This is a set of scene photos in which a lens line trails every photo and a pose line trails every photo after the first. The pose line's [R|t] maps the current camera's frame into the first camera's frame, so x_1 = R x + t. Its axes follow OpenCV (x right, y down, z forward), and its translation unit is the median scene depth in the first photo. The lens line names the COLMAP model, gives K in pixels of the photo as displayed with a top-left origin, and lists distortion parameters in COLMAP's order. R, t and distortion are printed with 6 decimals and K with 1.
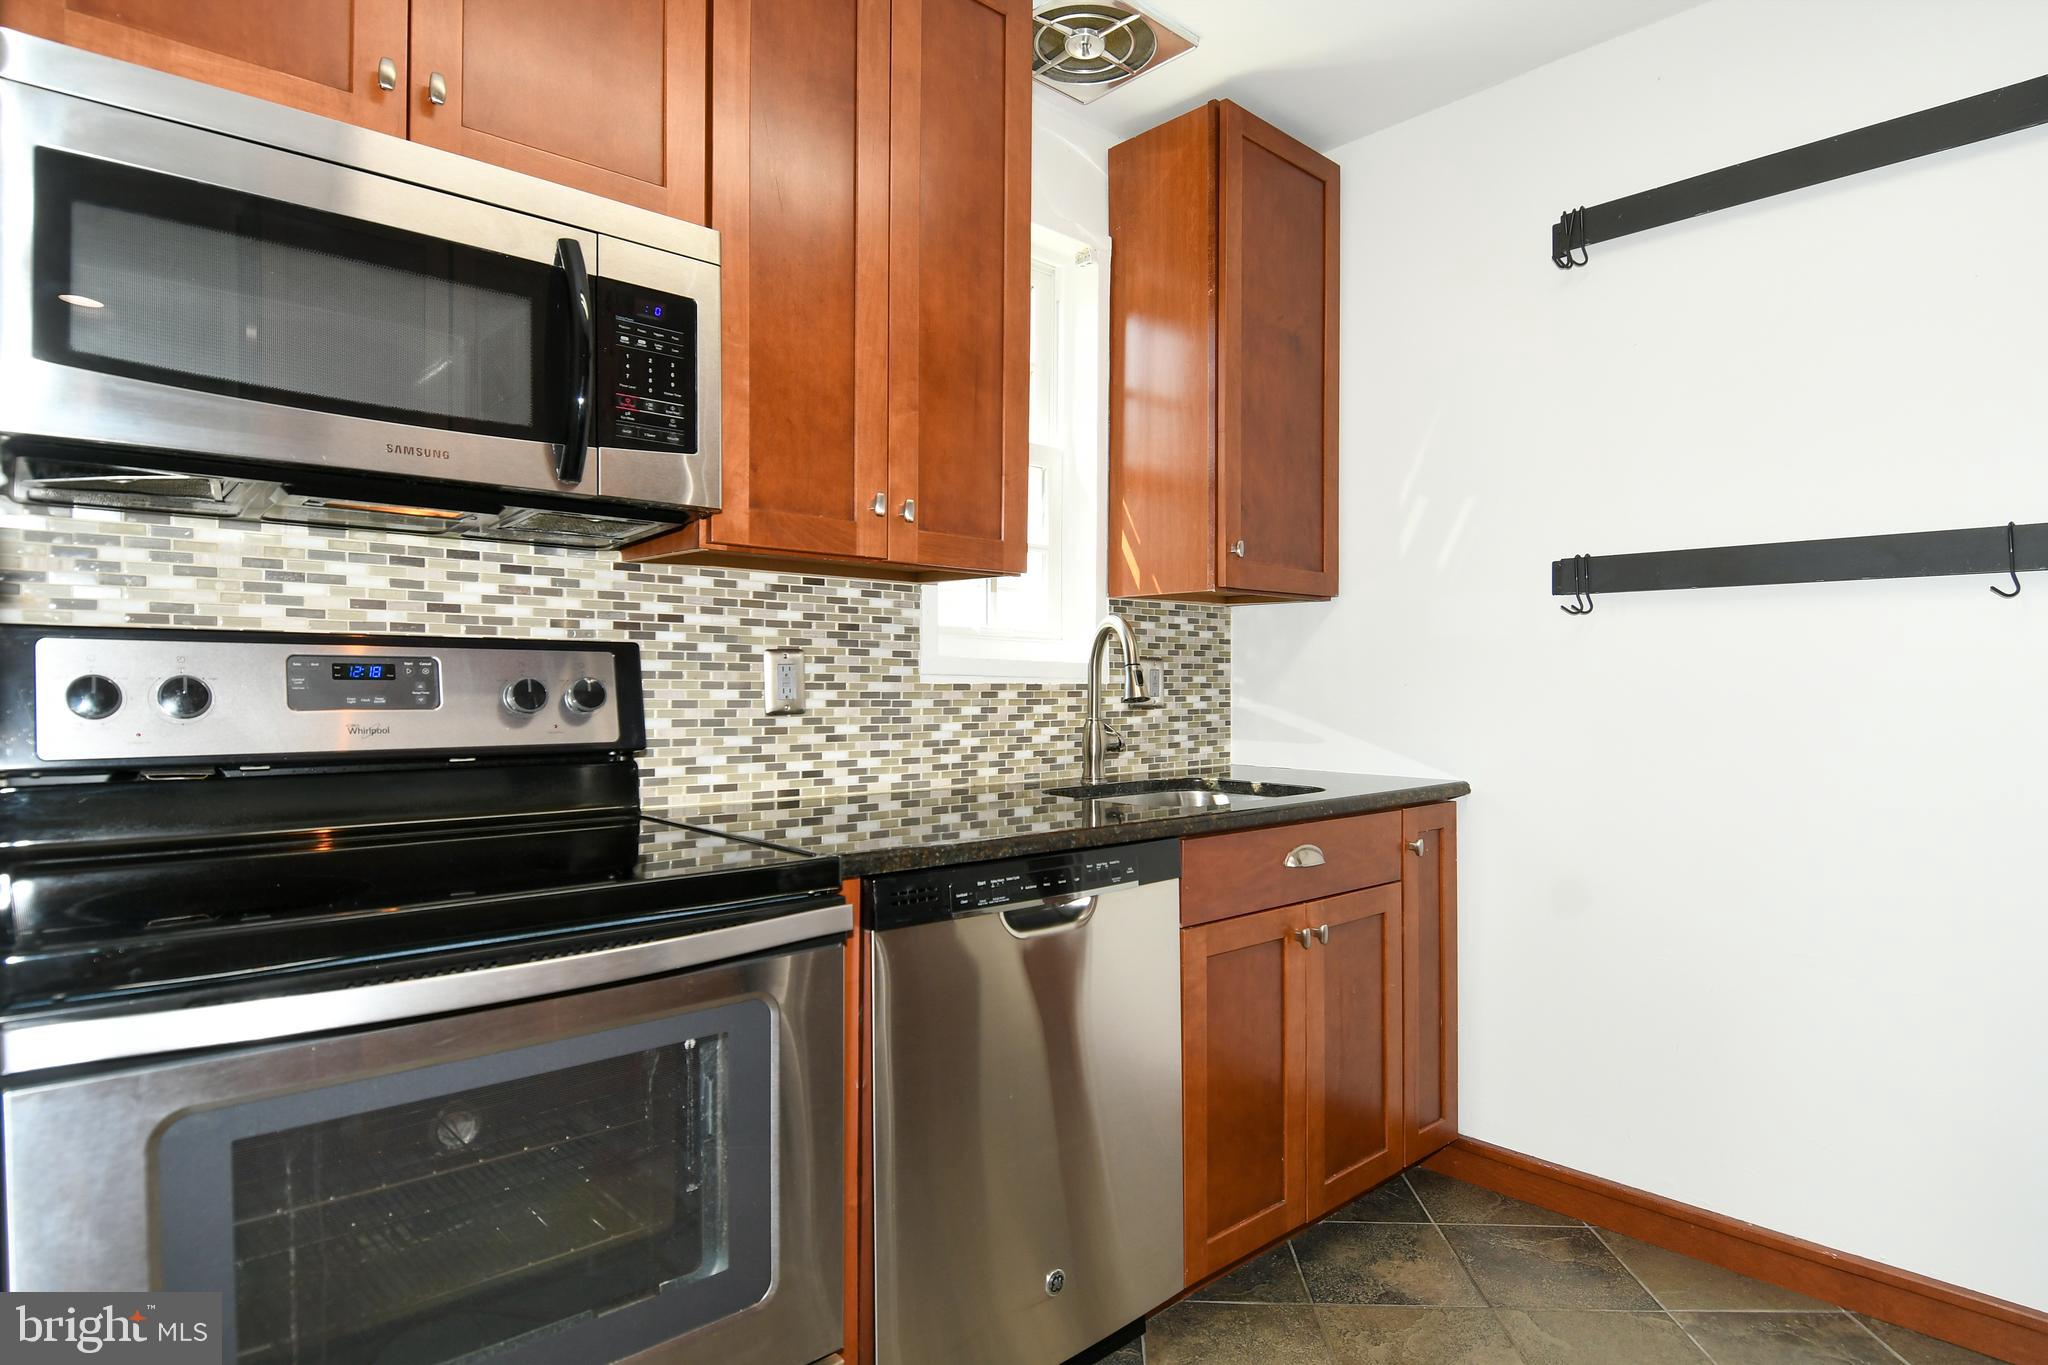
lens RADIAL K [[1102.2, 0, 1014.1], [0, 1102.2, 688.5], [0, 0, 1]] dist [0.012159, -0.022941]
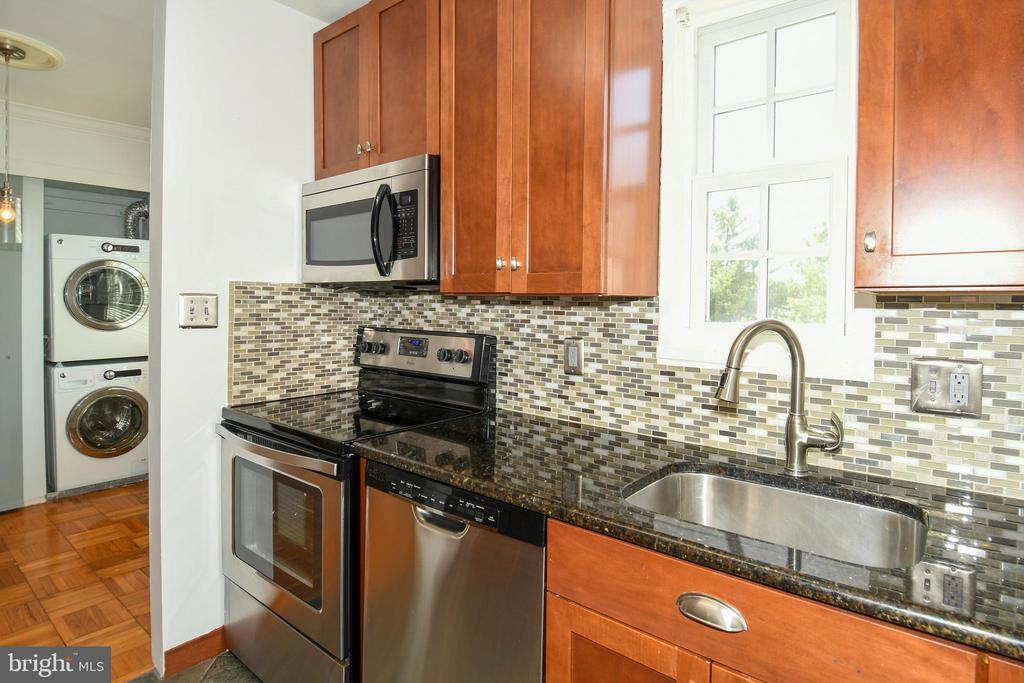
lens RADIAL K [[551.1, 0, 529.1], [0, 551.1, 317.0], [0, 0, 1]] dist [0.012159, -0.022941]
pose [[0.161137, 0.018040, -0.986767, 0.649988], [-0.017028, 0.999735, 0.015496, -0.080932], [0.986785, 0.014305, 0.161402, 0.772793]]
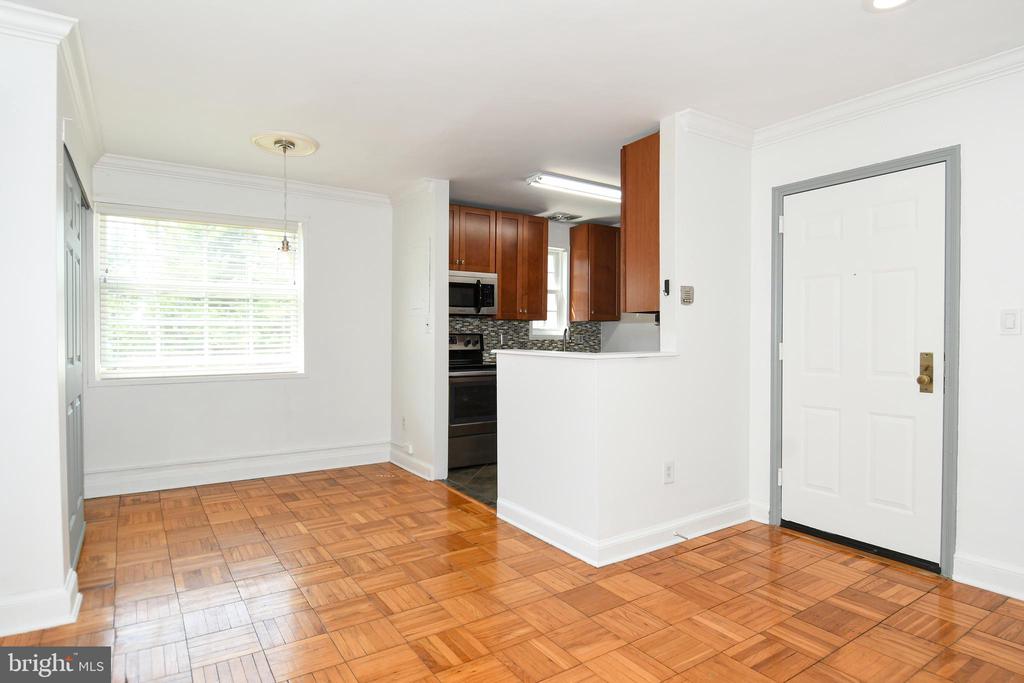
lens RADIAL K [[551.1, 0, 506.4], [0, 551.1, 339.2], [0, 0, 1]] dist [0.012159, -0.022941]
pose [[0.986059, 0.001111, -0.166394, 0.266493], [-0.000591, 0.999995, 0.003178, -0.016426], [0.166397, -0.003035, 0.986054, -1.751193]]
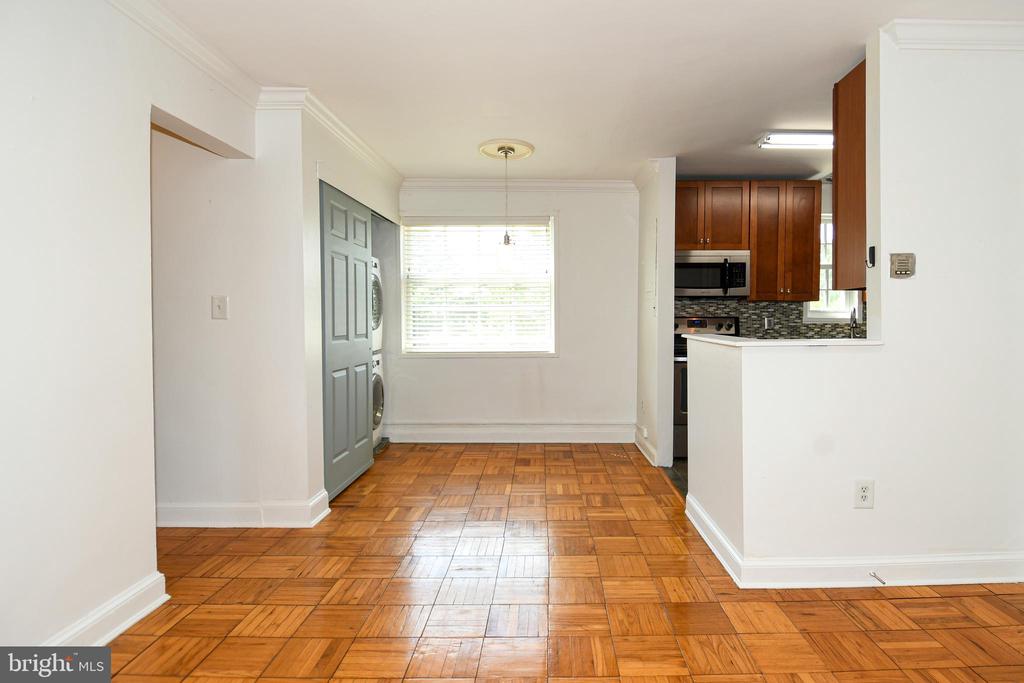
lens RADIAL K [[551.1, 0, 561.6], [0, 551.1, 329.9], [0, 0, 1]] dist [0.012159, -0.022941]
pose [[0.747156, 0.012277, -0.664535, 0.747740], [-0.000987, 0.999849, 0.017363, -0.018261], [0.664647, -0.012317, 0.747056, -1.496841]]
